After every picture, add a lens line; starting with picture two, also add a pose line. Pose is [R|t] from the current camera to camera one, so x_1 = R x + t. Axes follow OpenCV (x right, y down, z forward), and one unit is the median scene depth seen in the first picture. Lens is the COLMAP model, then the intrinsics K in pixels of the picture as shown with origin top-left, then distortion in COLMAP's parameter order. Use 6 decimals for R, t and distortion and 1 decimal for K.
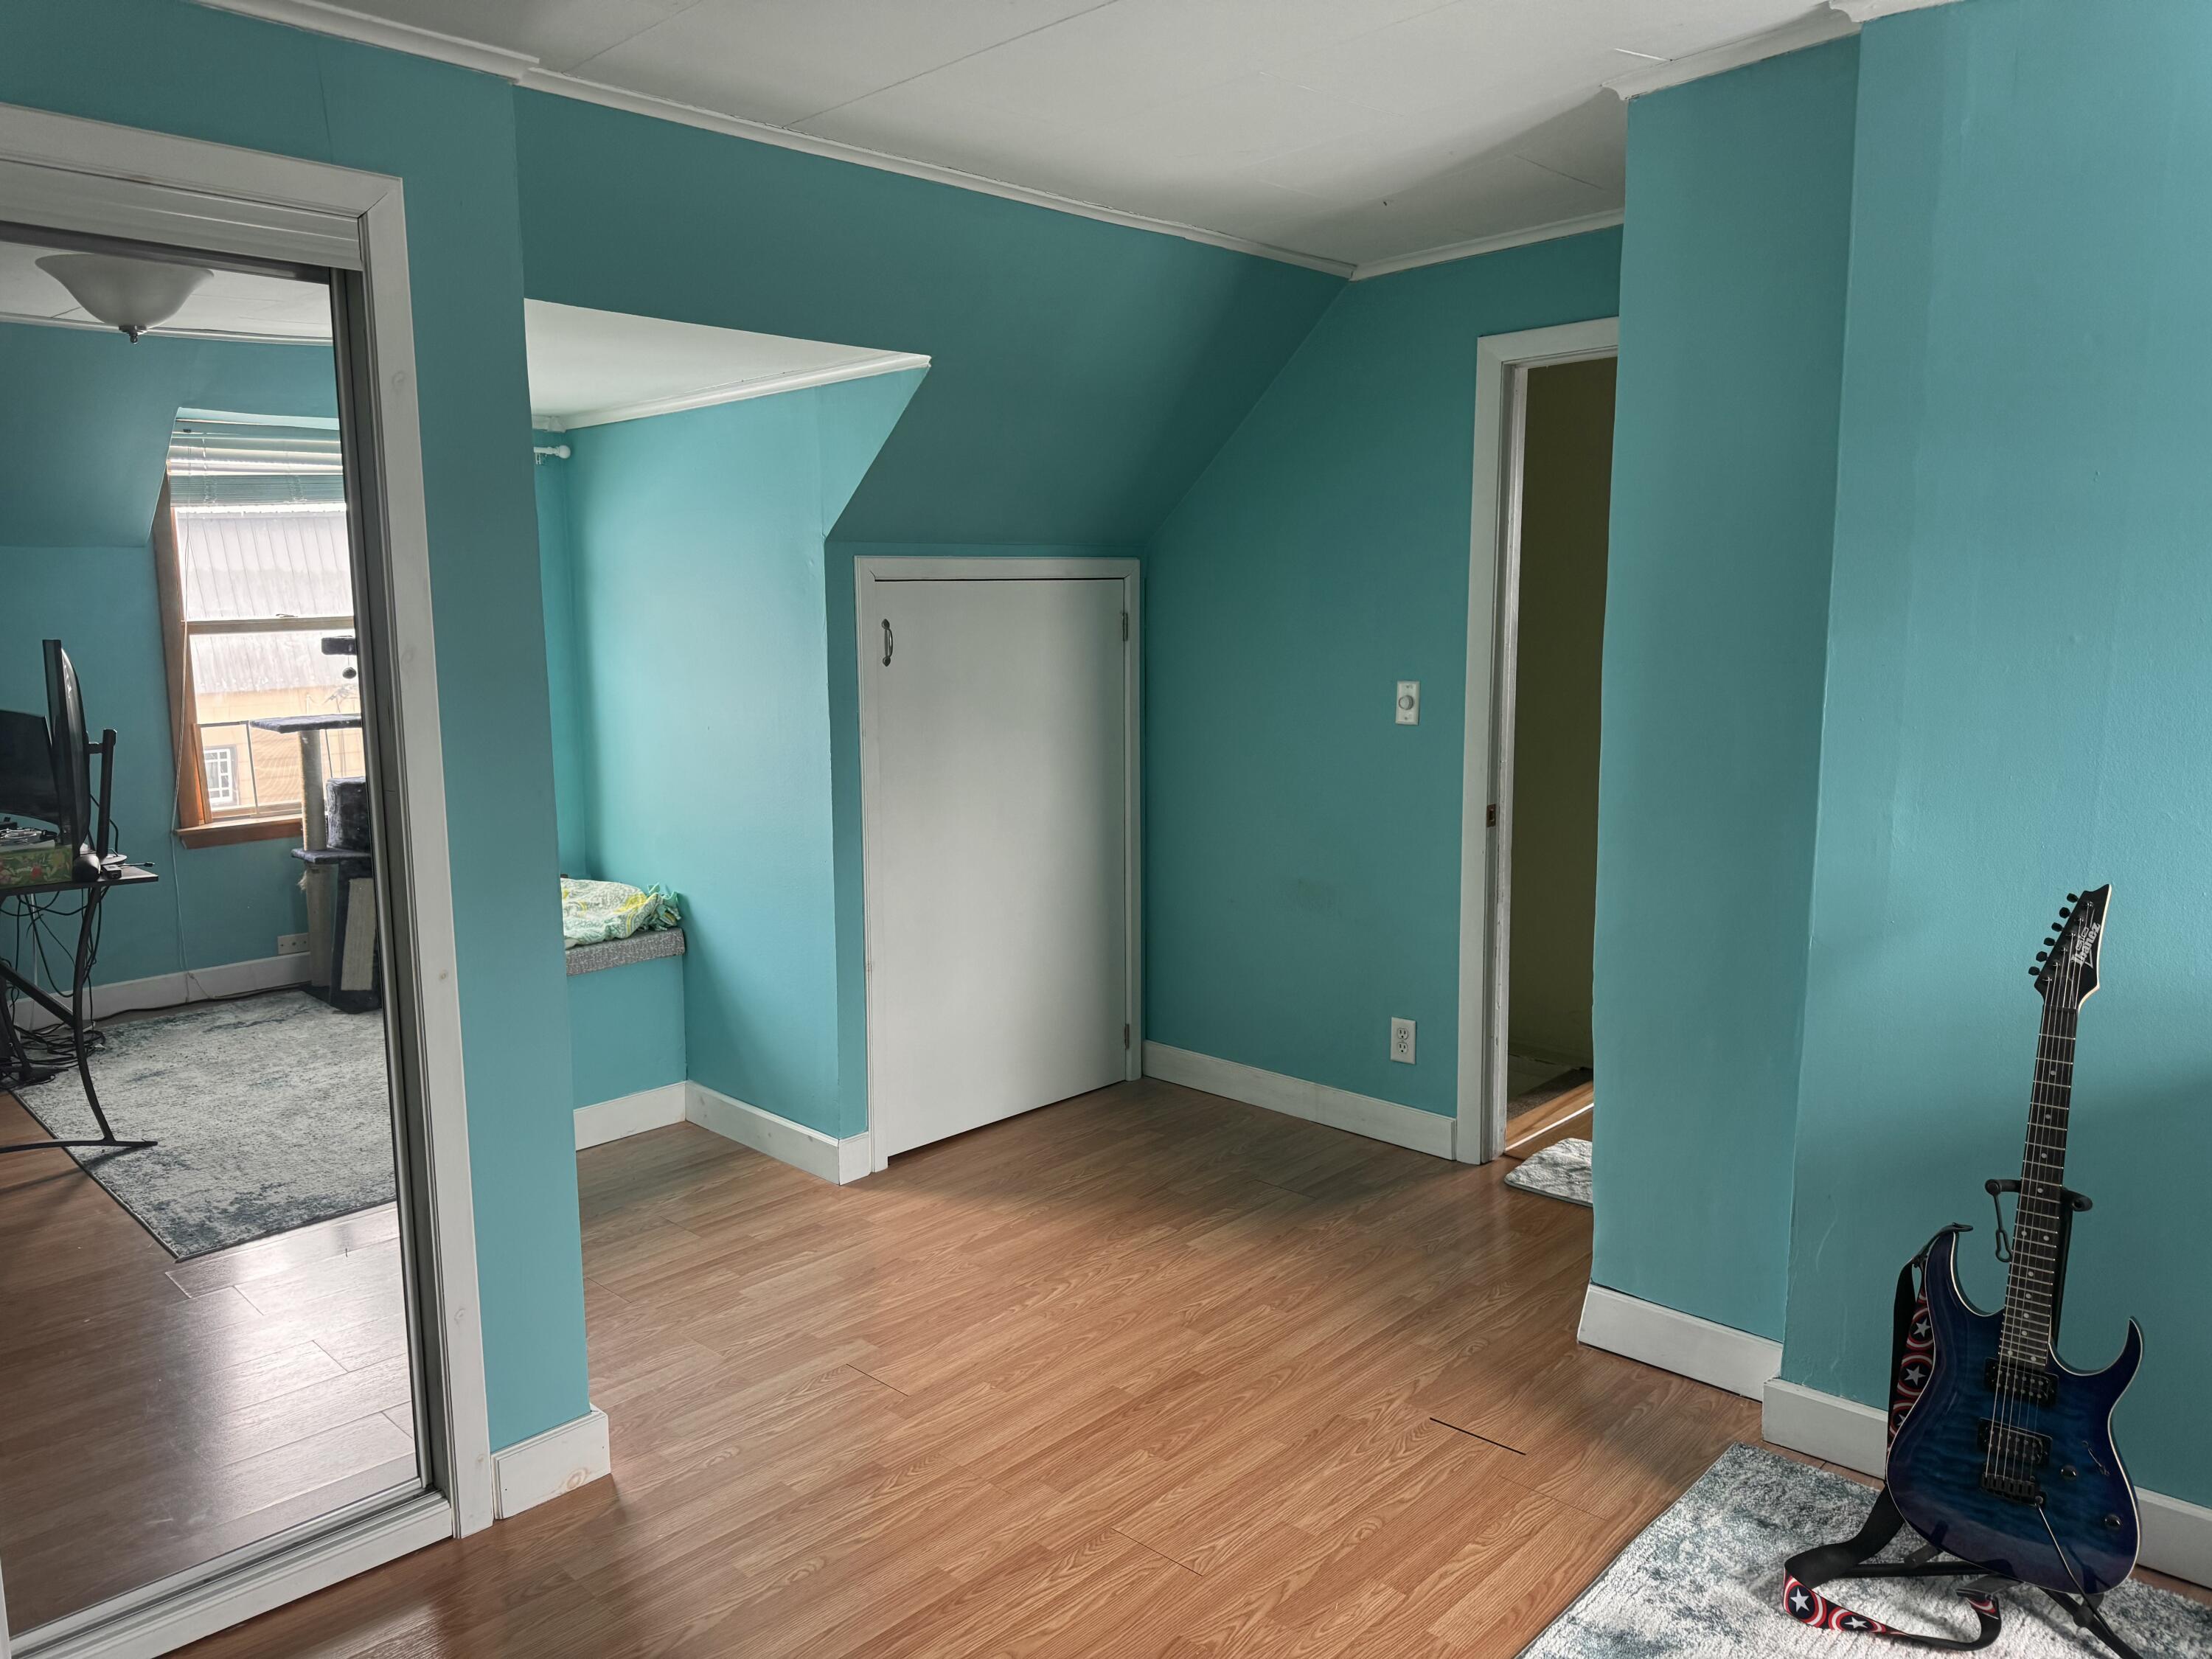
lens RADIAL K [[1537.1, 0, 1099.2], [0, 1537.1, 821.5], [0, 0, 1]] dist [-0.000116, -0.012419]
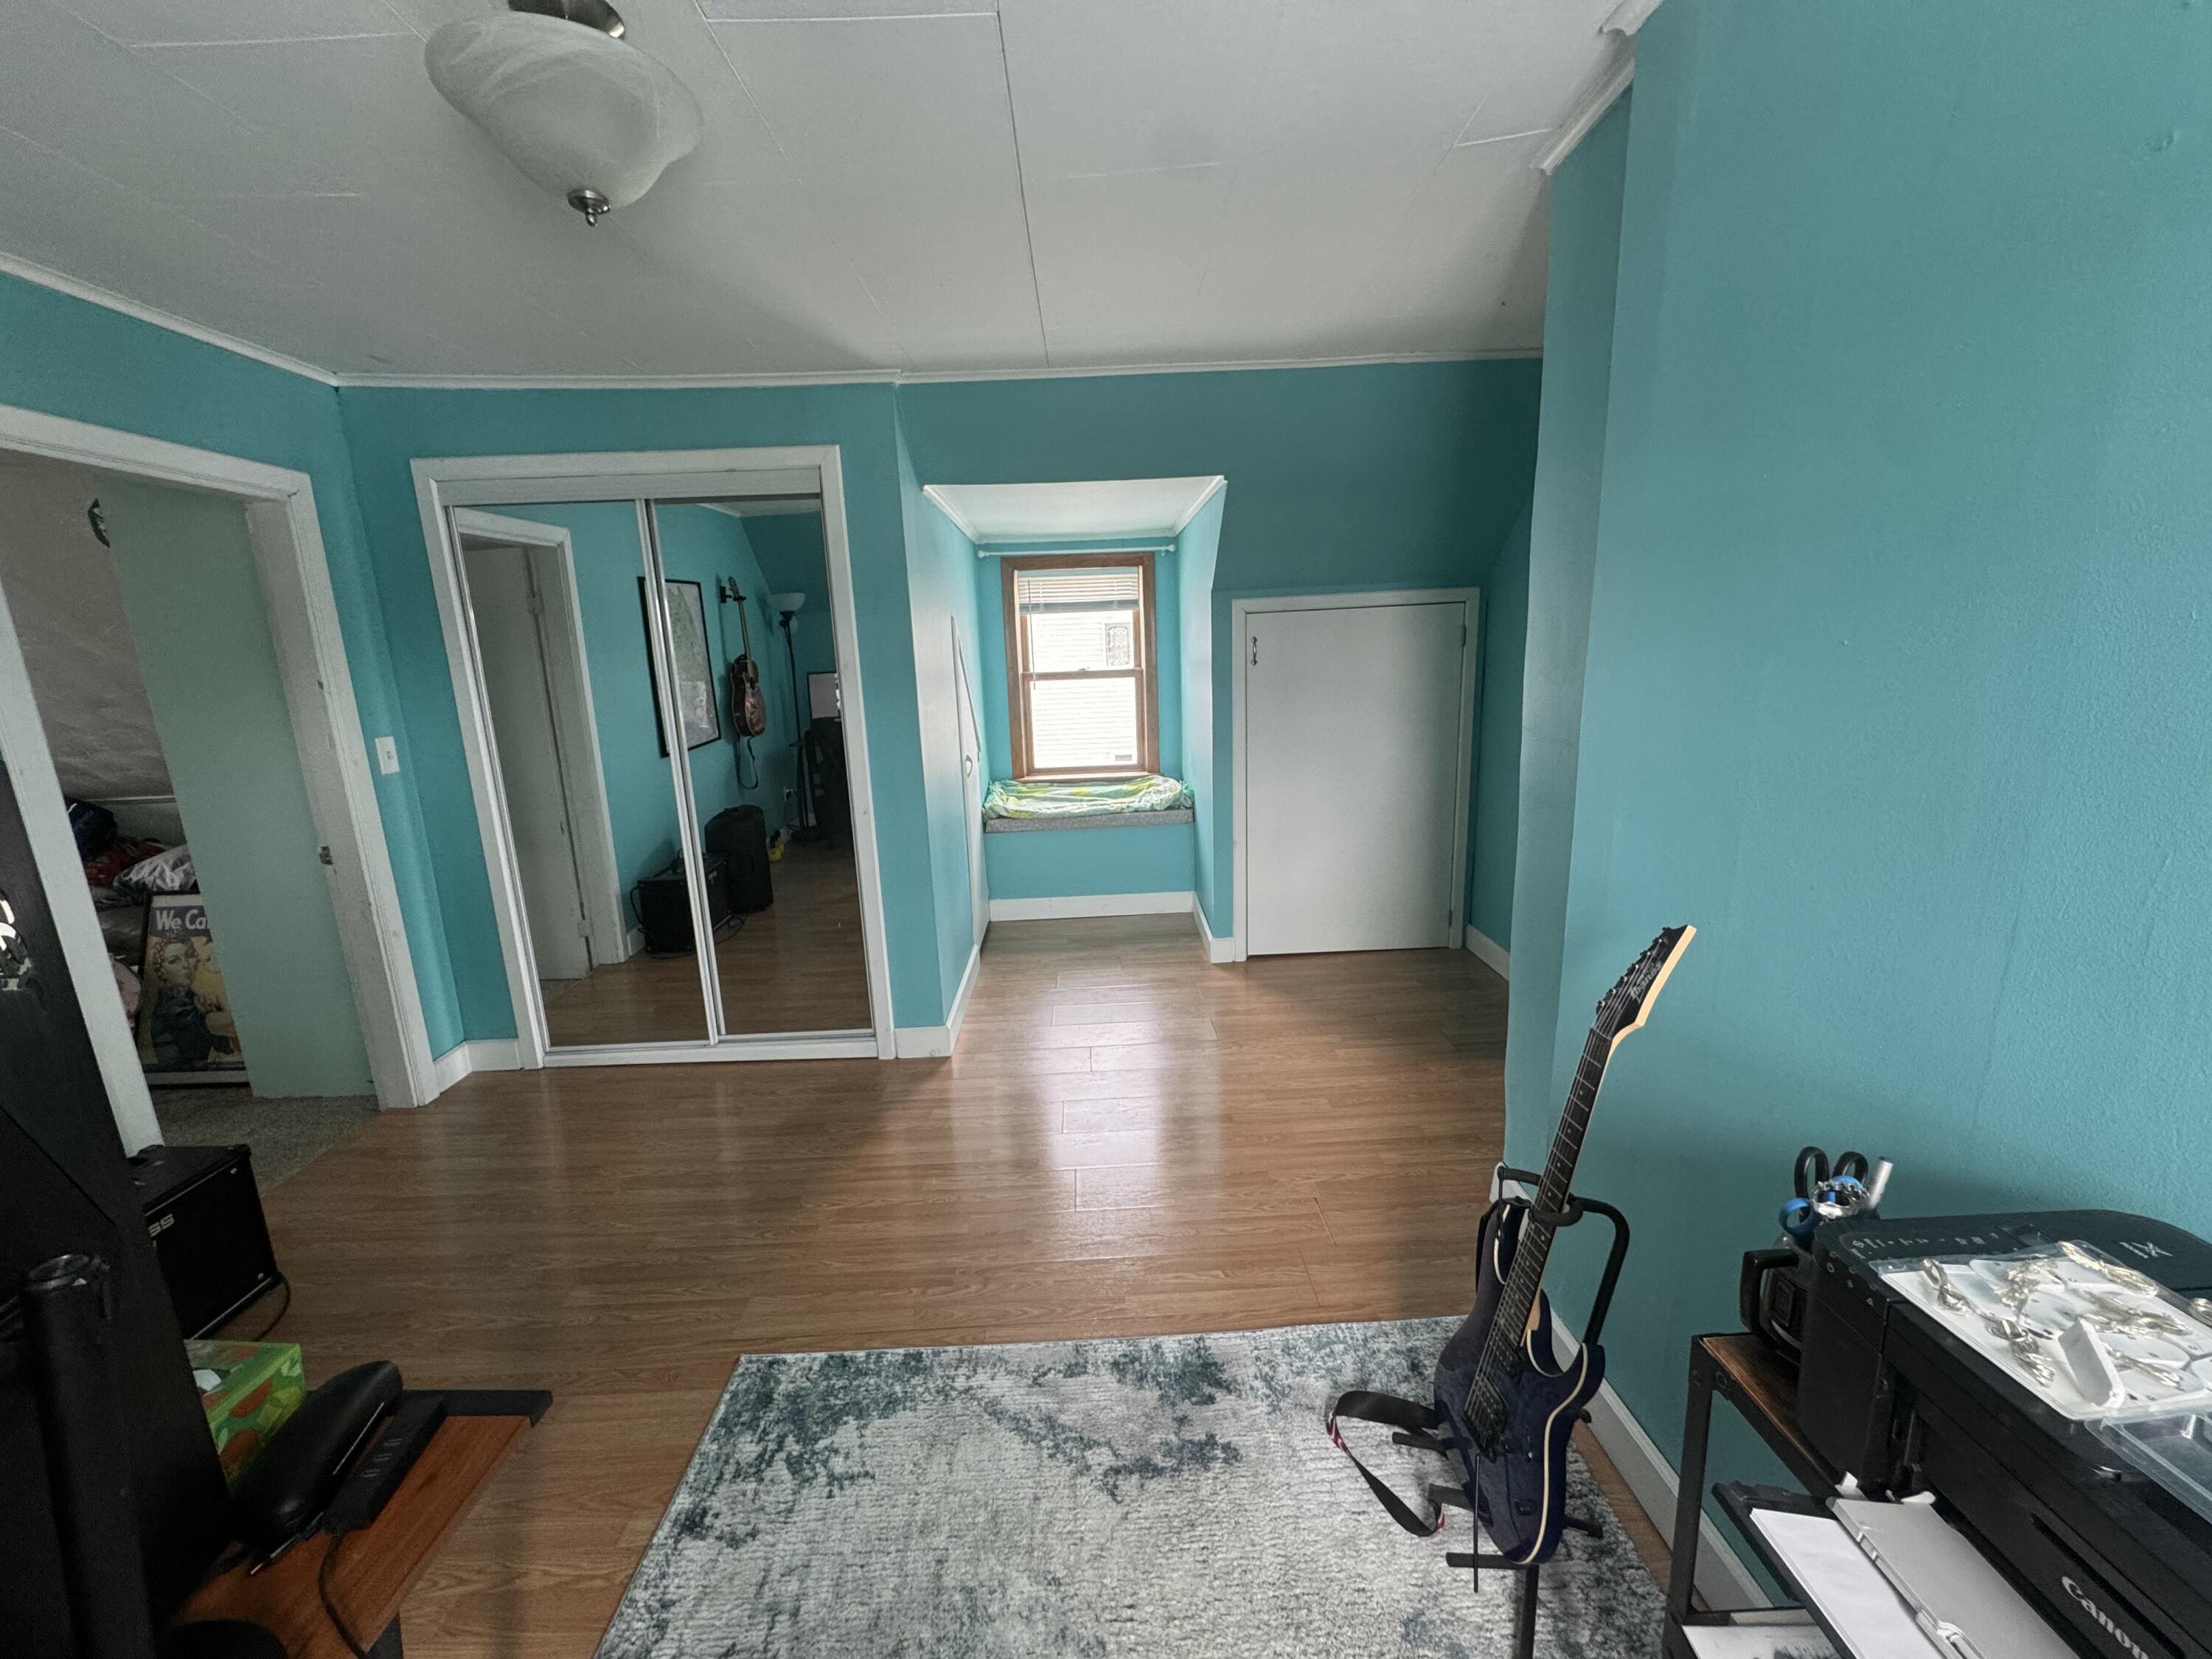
lens RADIAL K [[881.0, 0, 1098.7], [0, 881.0, 826.9], [0, 0, 1]] dist [-0.003808, 0.000443]
pose [[0.713683, 0.132356, -0.687850, 0.492910], [-0.064984, 0.990262, 0.123122, -0.041144], [0.697448, -0.043171, 0.715334, 0.228911]]
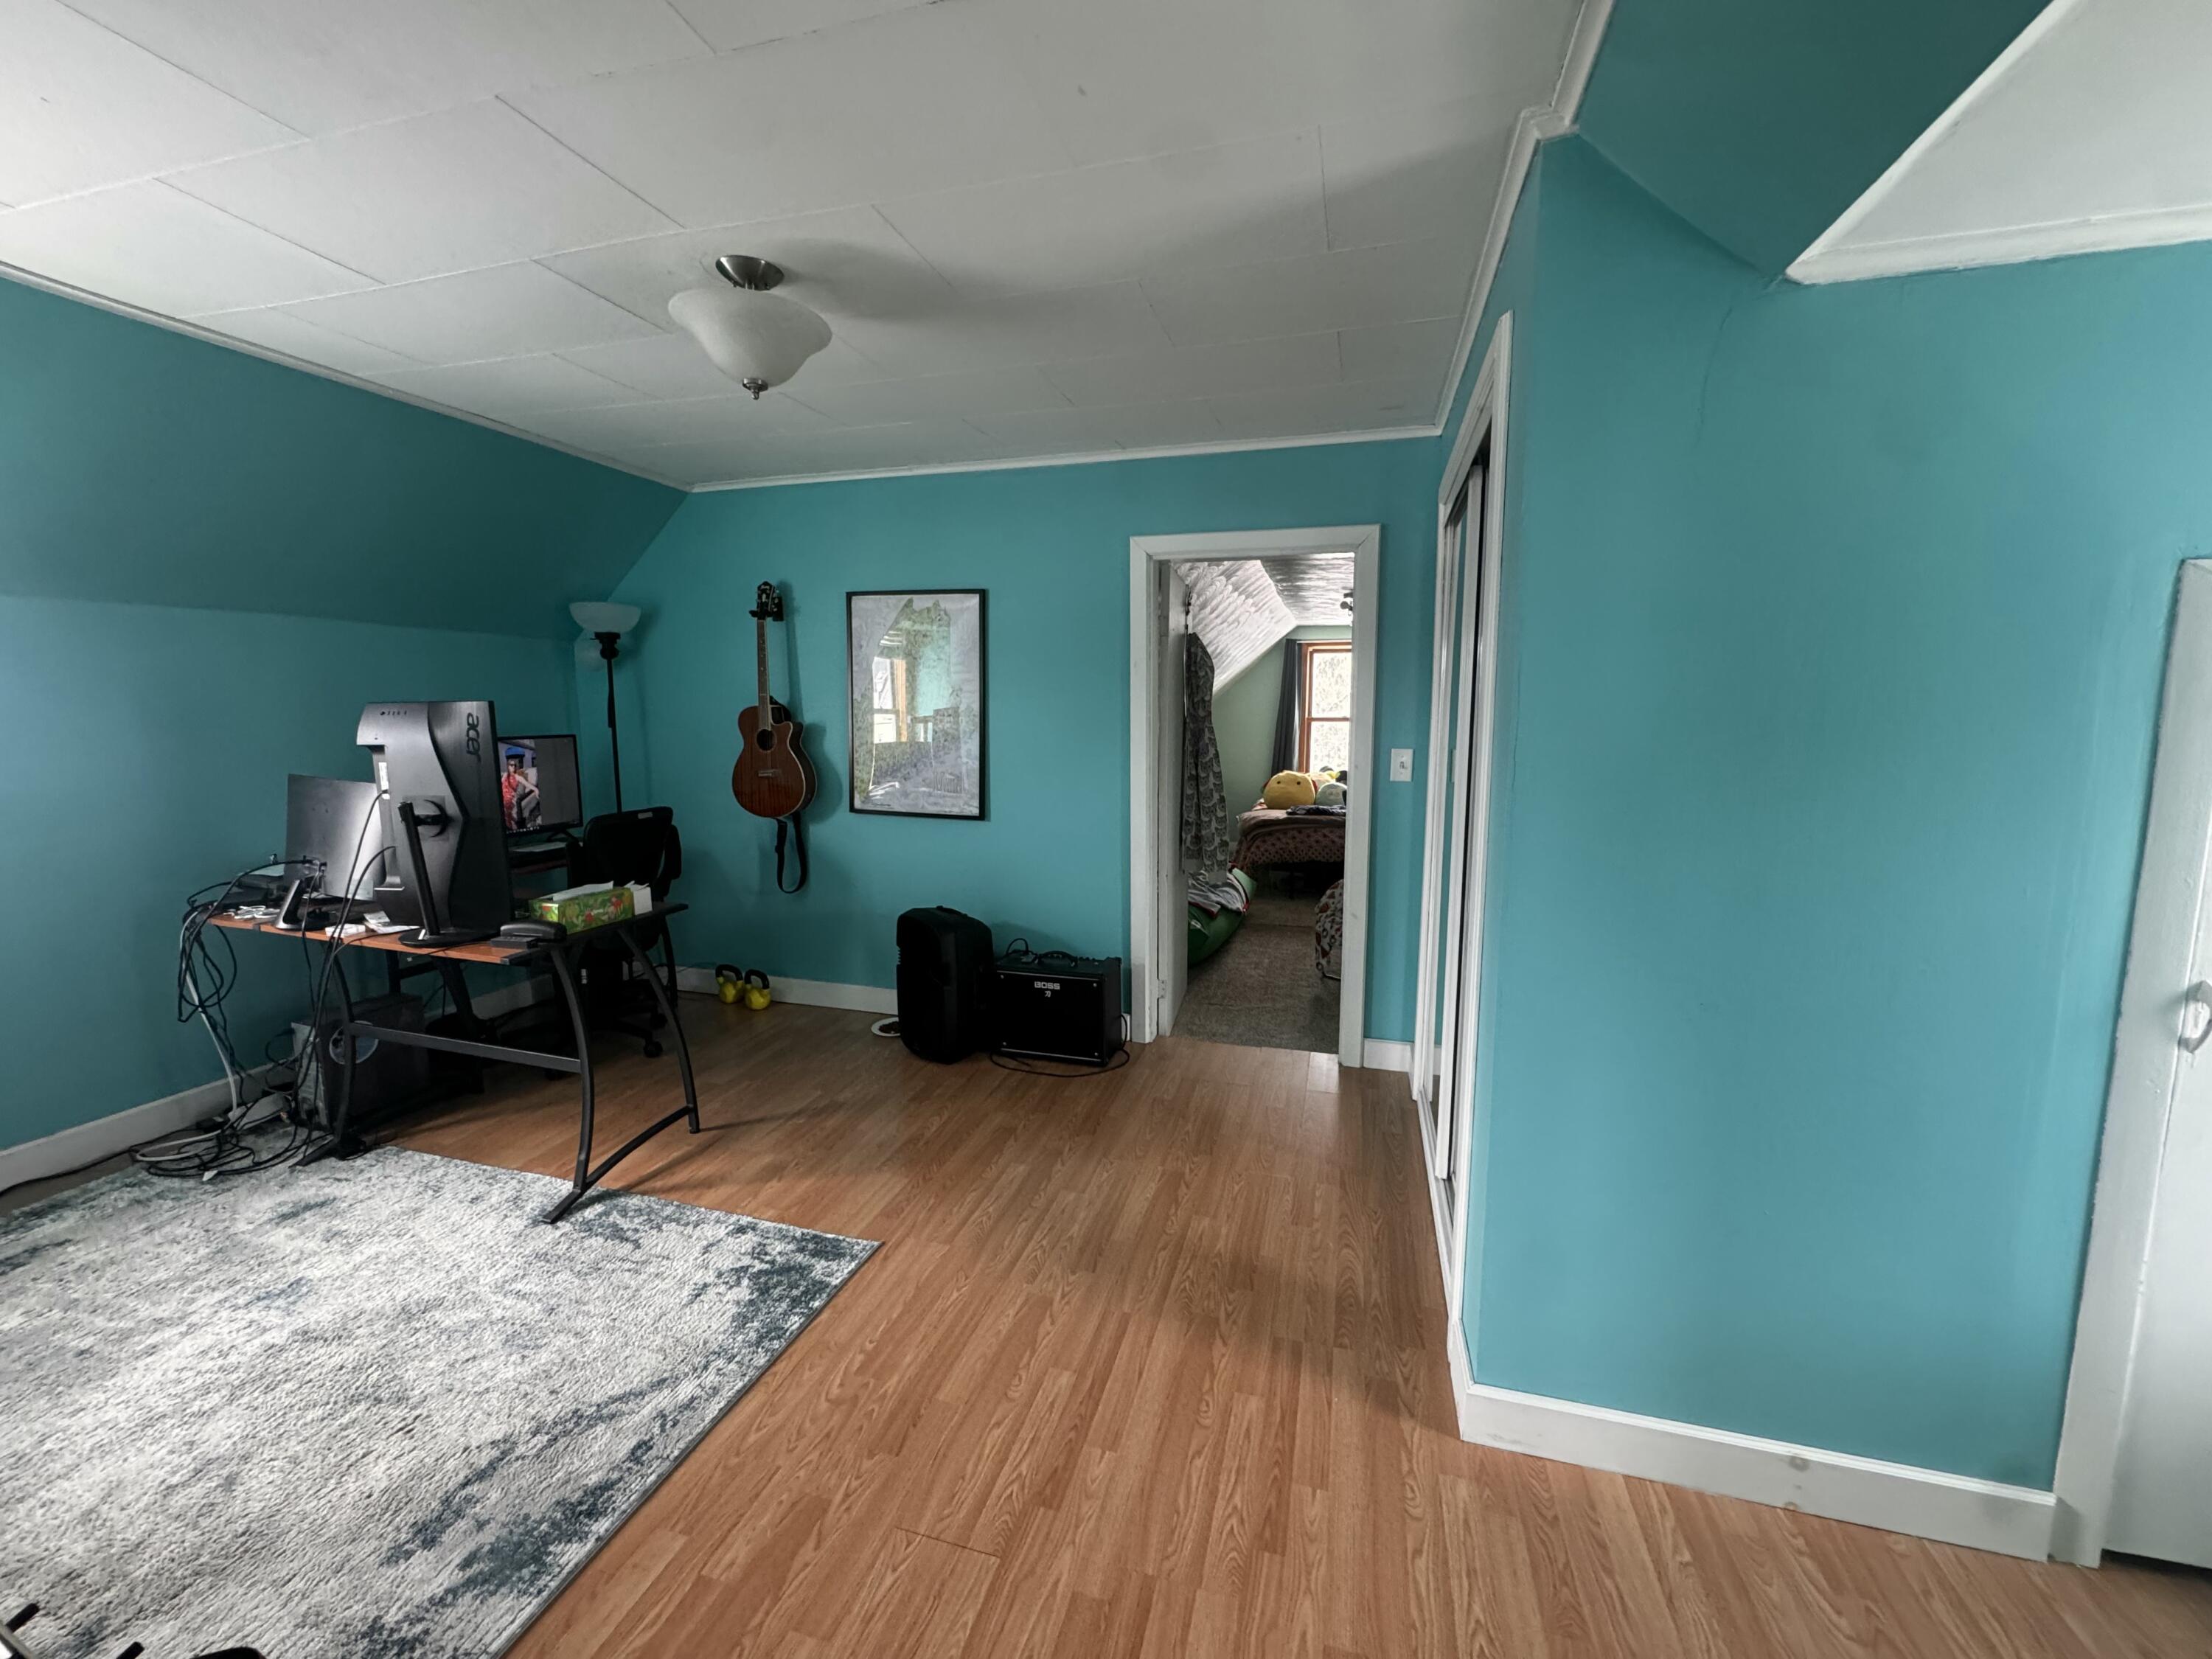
lens RADIAL K [[881.0, 0, 1088.9], [0, 881.0, 824.2], [0, 0, 1]] dist [-0.003808, 0.000443]
pose [[-0.884633, 0.079945, -0.459384, 0.135305], [-0.044696, 0.966118, 0.254200, -0.117315], [0.464141, 0.245406, -0.851087, 1.028983]]
